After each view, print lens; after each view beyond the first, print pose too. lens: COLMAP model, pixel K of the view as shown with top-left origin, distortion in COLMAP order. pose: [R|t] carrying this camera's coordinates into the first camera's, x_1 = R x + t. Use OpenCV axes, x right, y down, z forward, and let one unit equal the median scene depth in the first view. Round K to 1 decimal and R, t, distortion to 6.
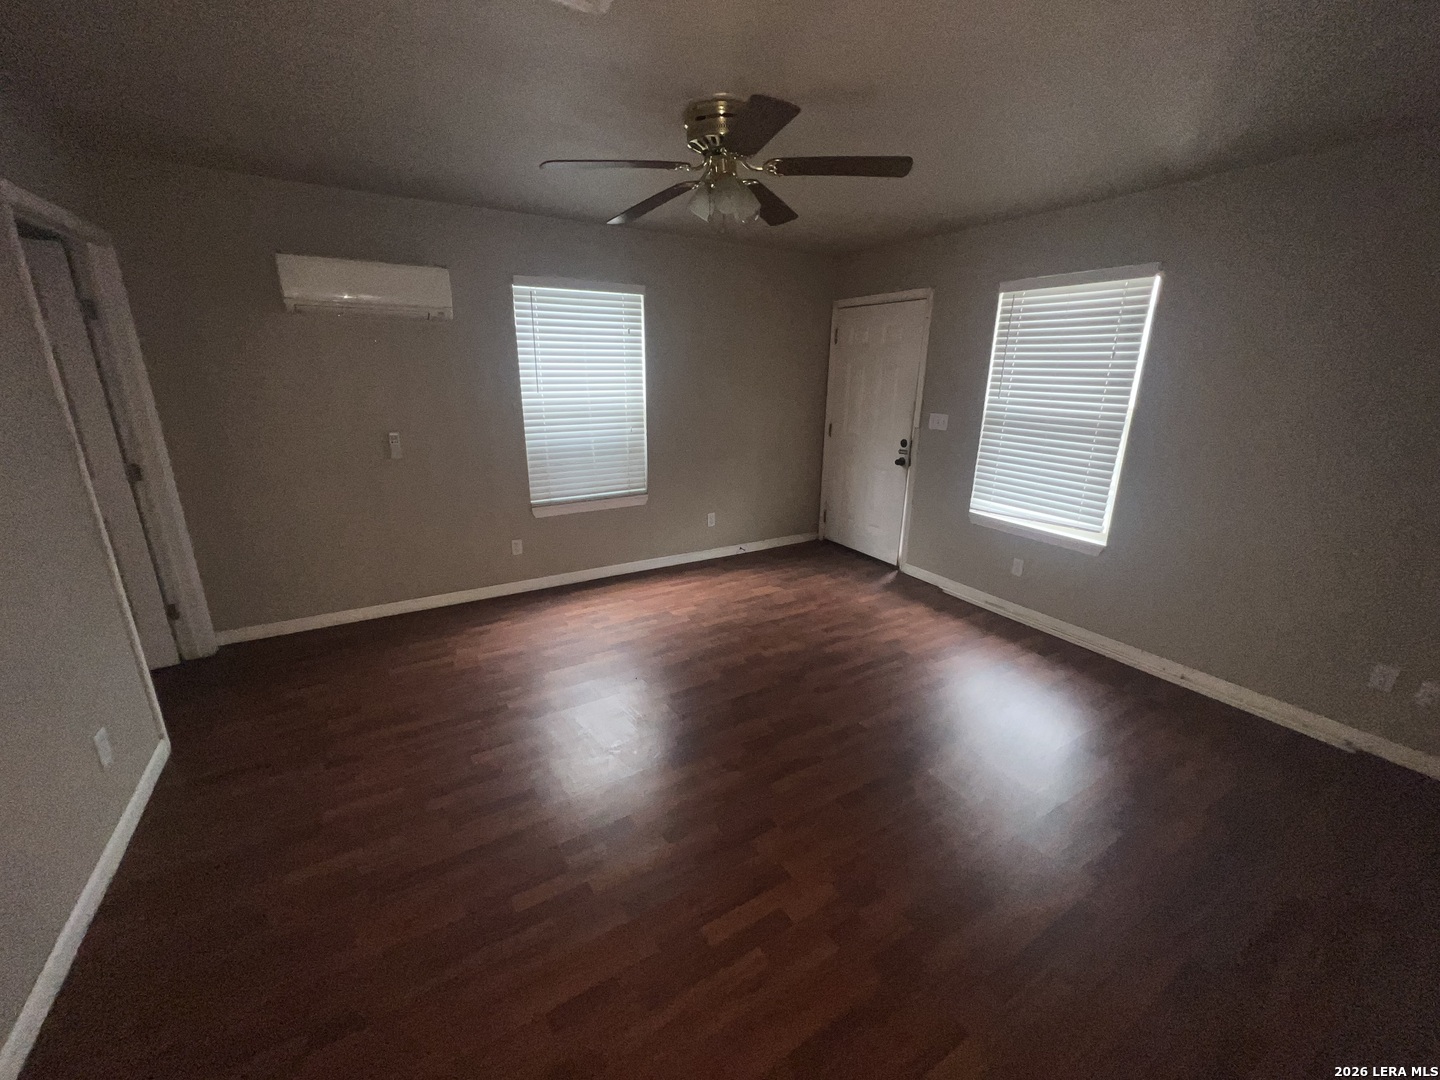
lens RADIAL K [[579.0, 0, 717.6], [0, 579.0, 539.7], [0, 0, 1]] dist [0.001474, 0.000019]
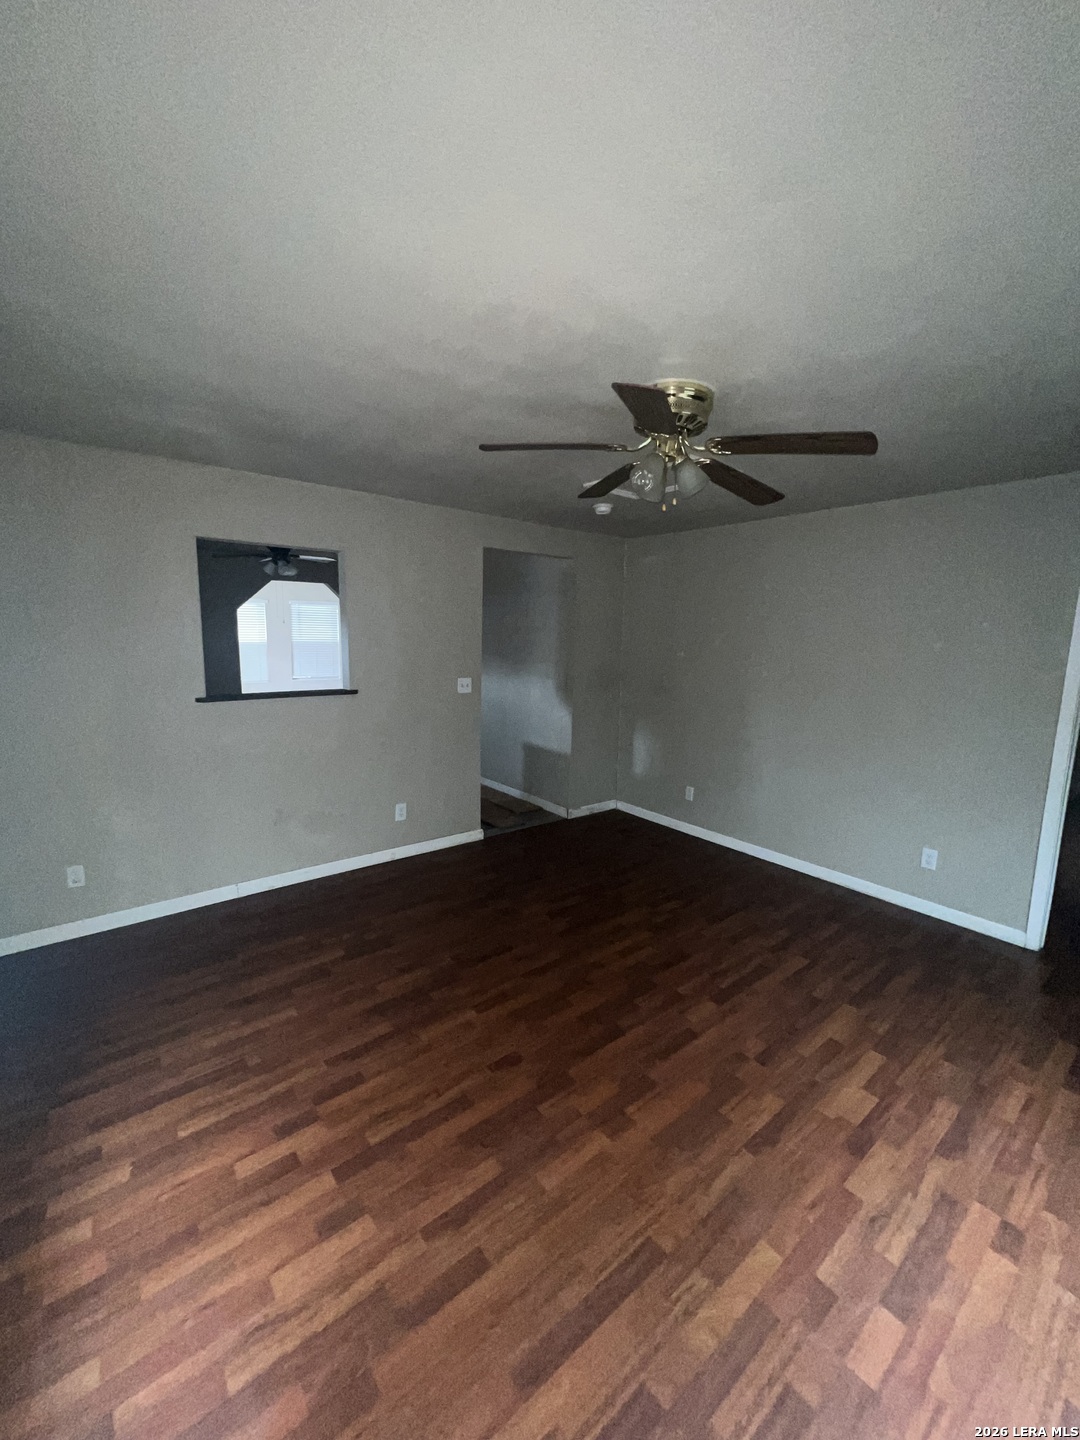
lens RADIAL K [[579.0, 0, 537.8], [0, 579.0, 716.5], [0, 0, 1]] dist [0.001474, 0.000019]
pose [[-0.990196, -0.024008, -0.137604, 0.214315], [-0.079957, 0.905177, 0.417447, -0.374342], [0.114534, 0.424357, -0.898222, 1.224727]]
